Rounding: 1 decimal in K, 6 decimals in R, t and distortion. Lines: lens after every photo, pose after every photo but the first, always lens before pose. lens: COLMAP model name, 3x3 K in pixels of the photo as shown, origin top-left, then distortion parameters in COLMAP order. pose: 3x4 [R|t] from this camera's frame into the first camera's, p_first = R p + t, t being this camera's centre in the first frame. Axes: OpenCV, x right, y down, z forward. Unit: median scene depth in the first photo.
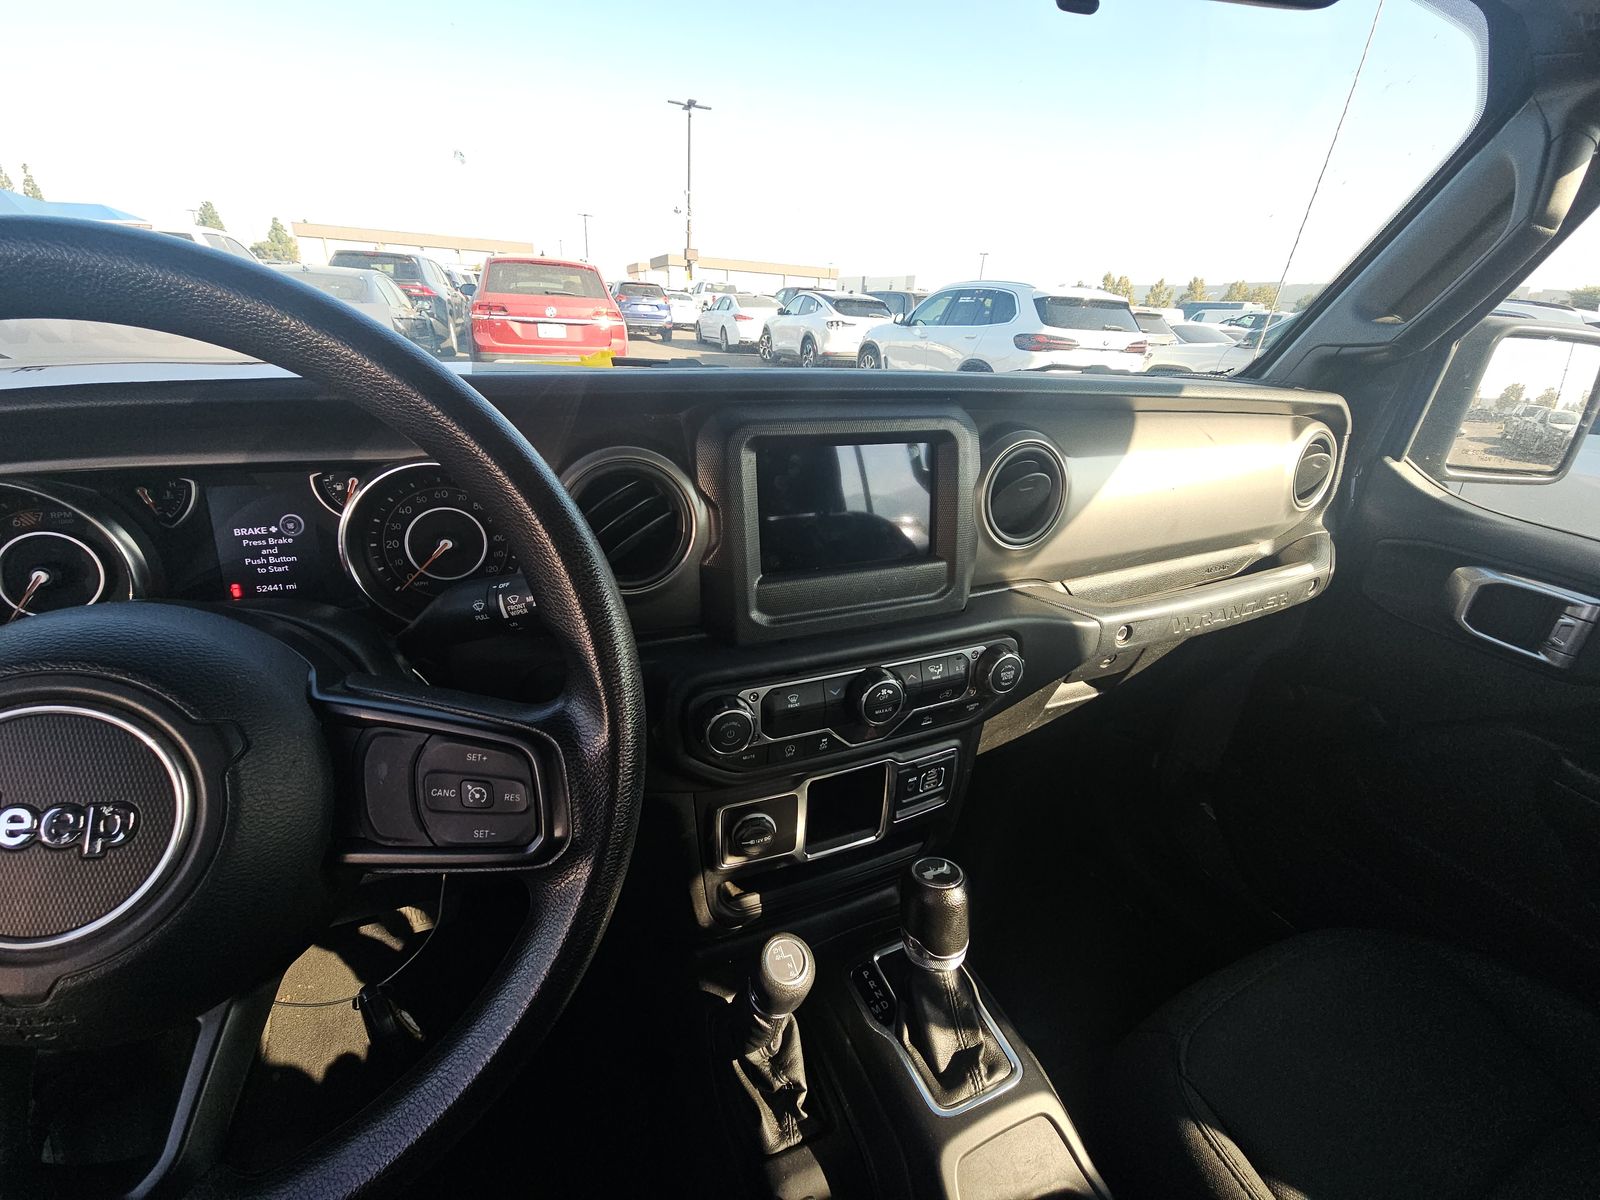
lens RADIAL K [[649.0, 0, 792.5], [0, 649.0, 587.0], [0, 0, 1]] dist [0.007336, -0.008844]
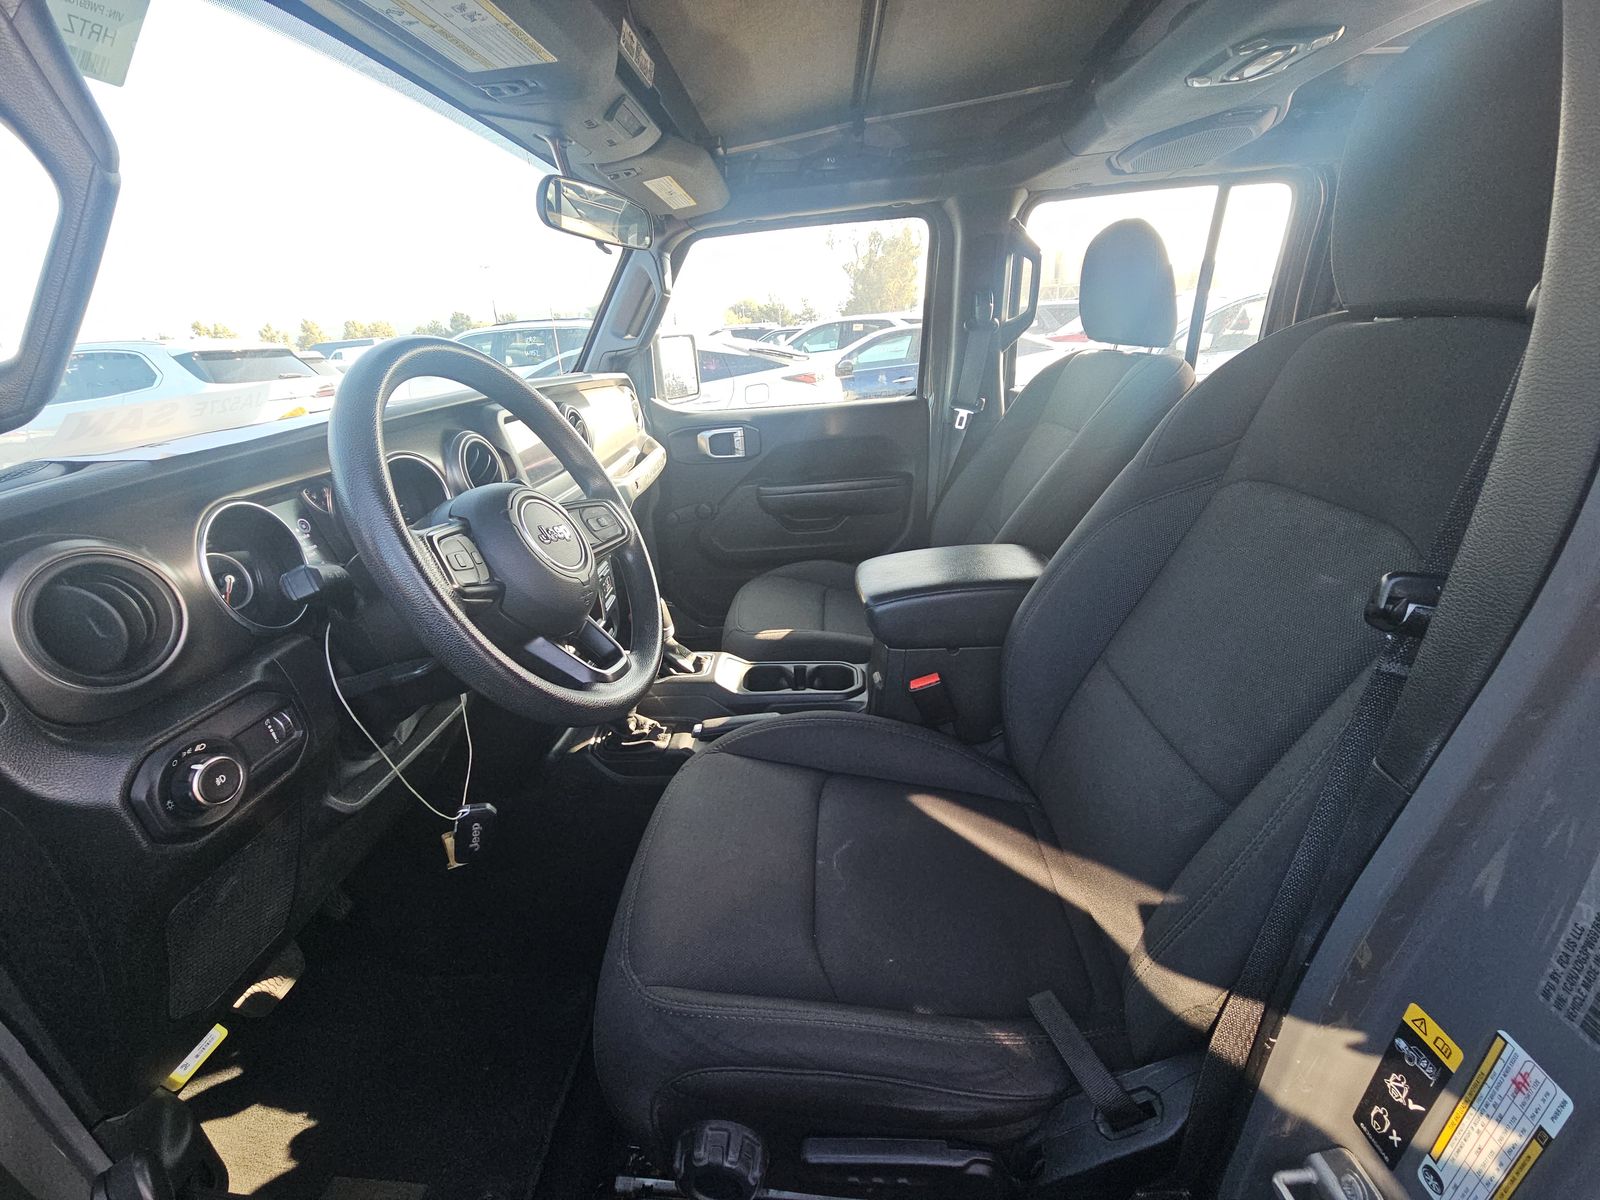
lens RADIAL K [[649.7, 0, 793.6], [0, 649.7, 586.4], [0, 0, 1]] dist [0.012155, -0.009223]
pose [[0.434930, -0.398724, 0.807375, -1.269886], [0.438876, 0.876781, 0.196580, 0.188804], [-0.786272, 0.268839, 0.556328, -0.581666]]
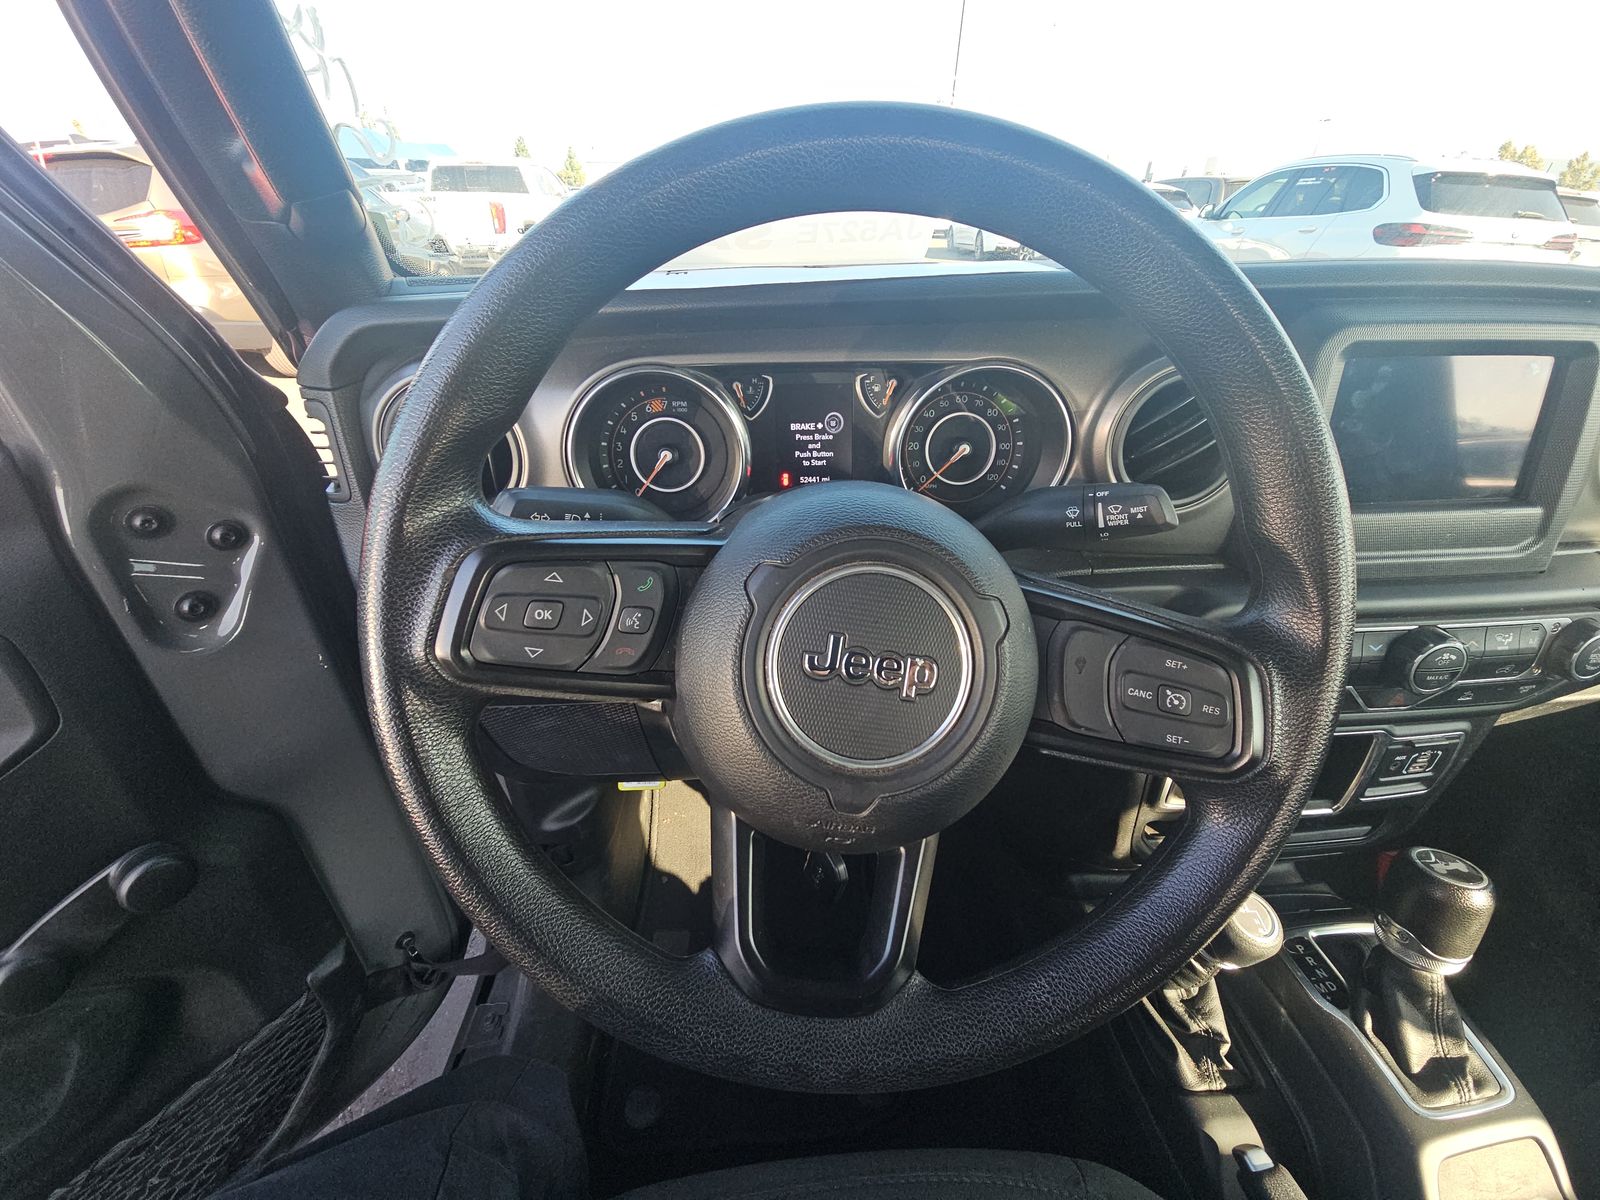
lens RADIAL K [[649.7, 0, 793.6], [0, 649.7, 586.4], [0, 0, 1]] dist [0.012155, -0.009223]
pose [[0.944122, 0.123669, -0.305515, -0.381486], [-0.087864, 0.987830, 0.128339, 0.033909], [0.317668, -0.094324, 0.943499, -0.060901]]
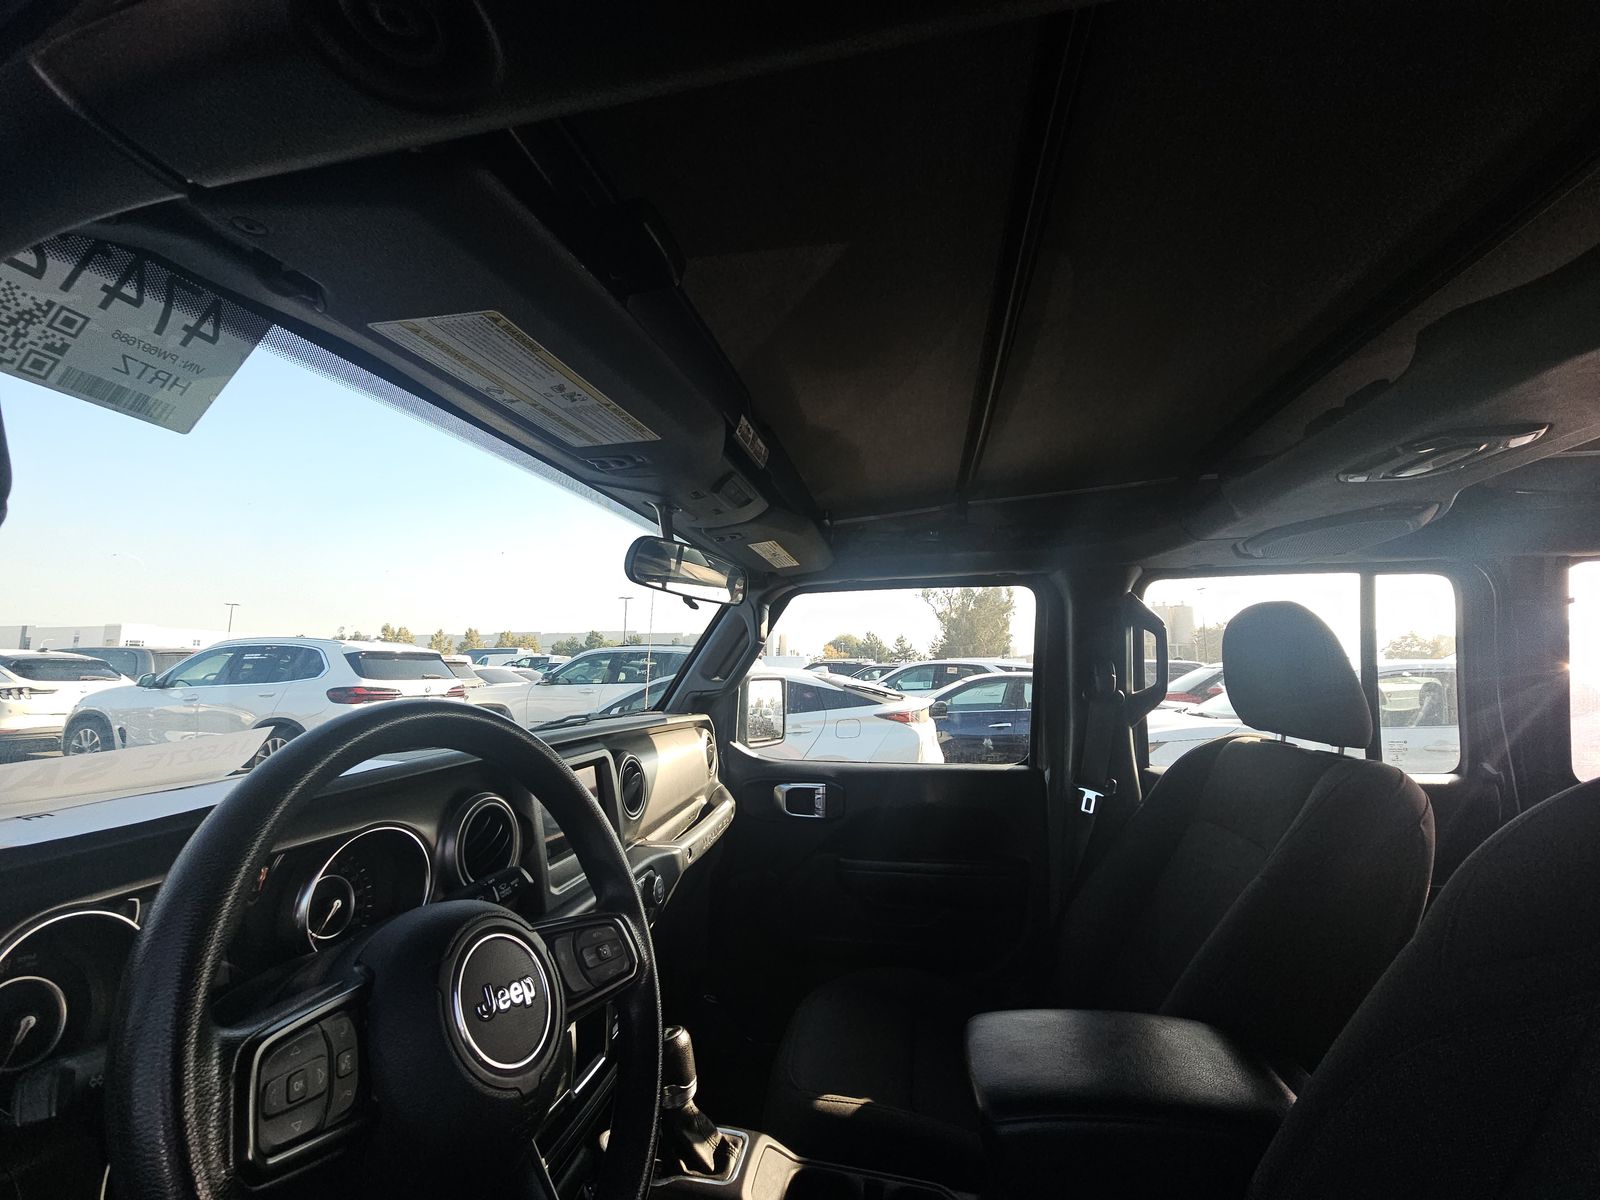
lens RADIAL K [[649.7, 0, 793.6], [0, 649.7, 586.4], [0, 0, 1]] dist [0.012155, -0.009223]
pose [[0.563714, 0.056092, 0.824063, -0.943868], [0.352358, 0.886022, -0.301345, 0.068582], [-0.747041, 0.460237, 0.479699, -0.461570]]
